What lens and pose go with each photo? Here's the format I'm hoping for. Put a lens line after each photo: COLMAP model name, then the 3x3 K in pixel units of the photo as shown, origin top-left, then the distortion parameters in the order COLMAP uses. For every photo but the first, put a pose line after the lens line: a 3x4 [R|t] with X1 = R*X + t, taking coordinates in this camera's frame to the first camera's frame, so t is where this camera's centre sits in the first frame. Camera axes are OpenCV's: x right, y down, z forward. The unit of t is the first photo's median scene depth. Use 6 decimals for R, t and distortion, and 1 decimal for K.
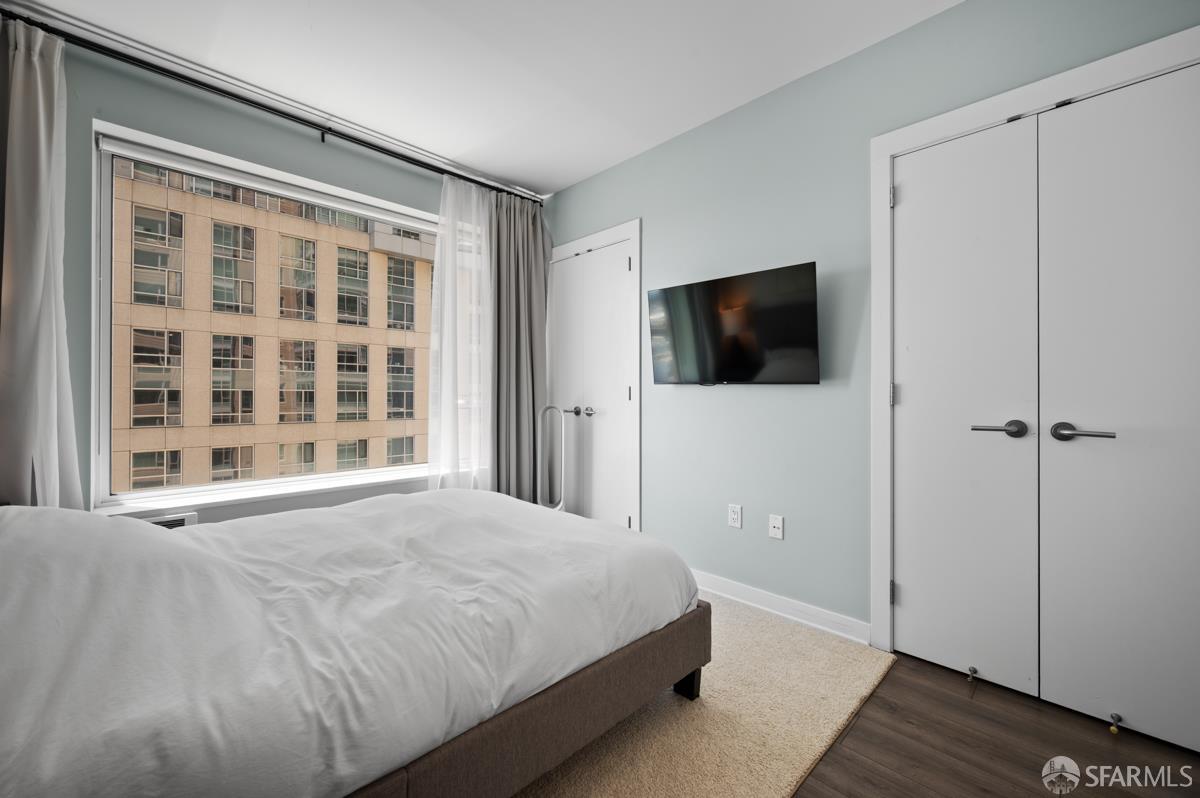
lens RADIAL K [[474.3, 0, 592.5], [0, 474.3, 397.2], [0, 0, 1]] dist [-0.000132, 0.000070]
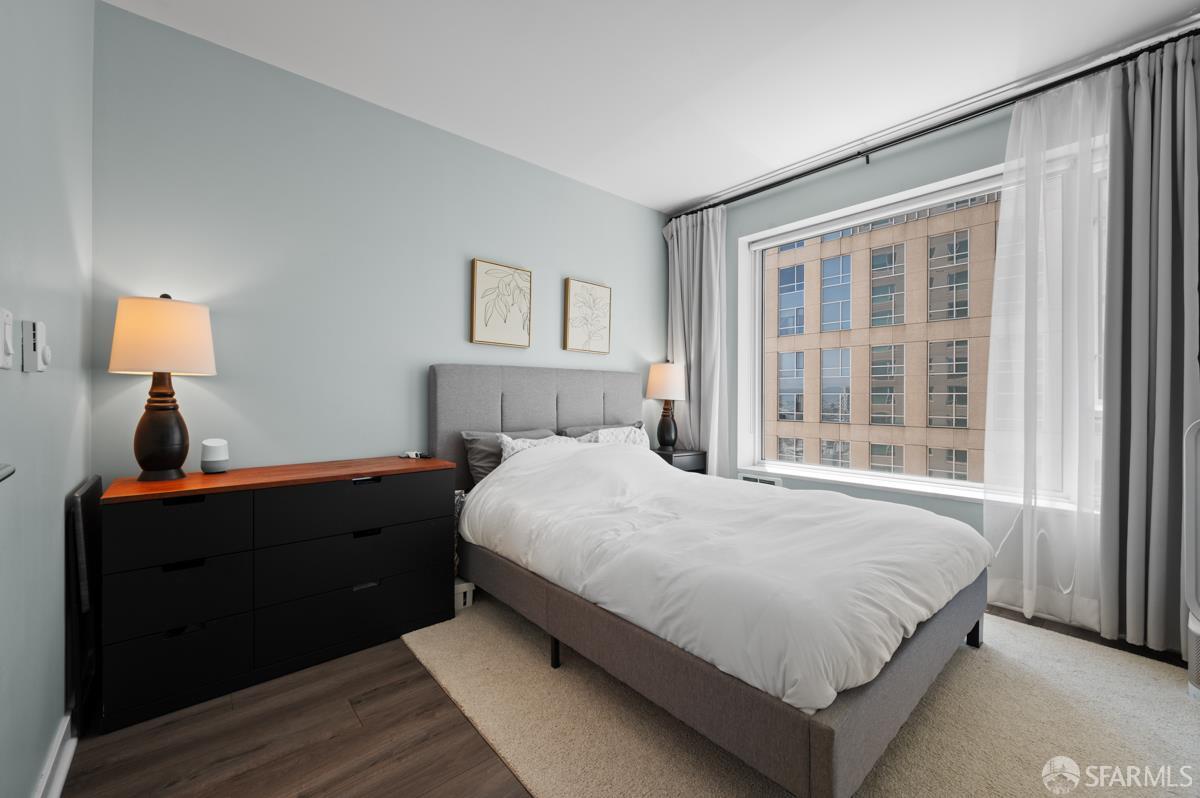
lens RADIAL K [[474.3, 0, 592.5], [0, 474.3, 397.2], [0, 0, 1]] dist [-0.000132, 0.000070]
pose [[-0.054110, -0.003538, -0.998529, 0.507841], [-0.005464, 0.999980, -0.003247, 0.000427], [0.998520, 0.005280, -0.054129, 0.407918]]
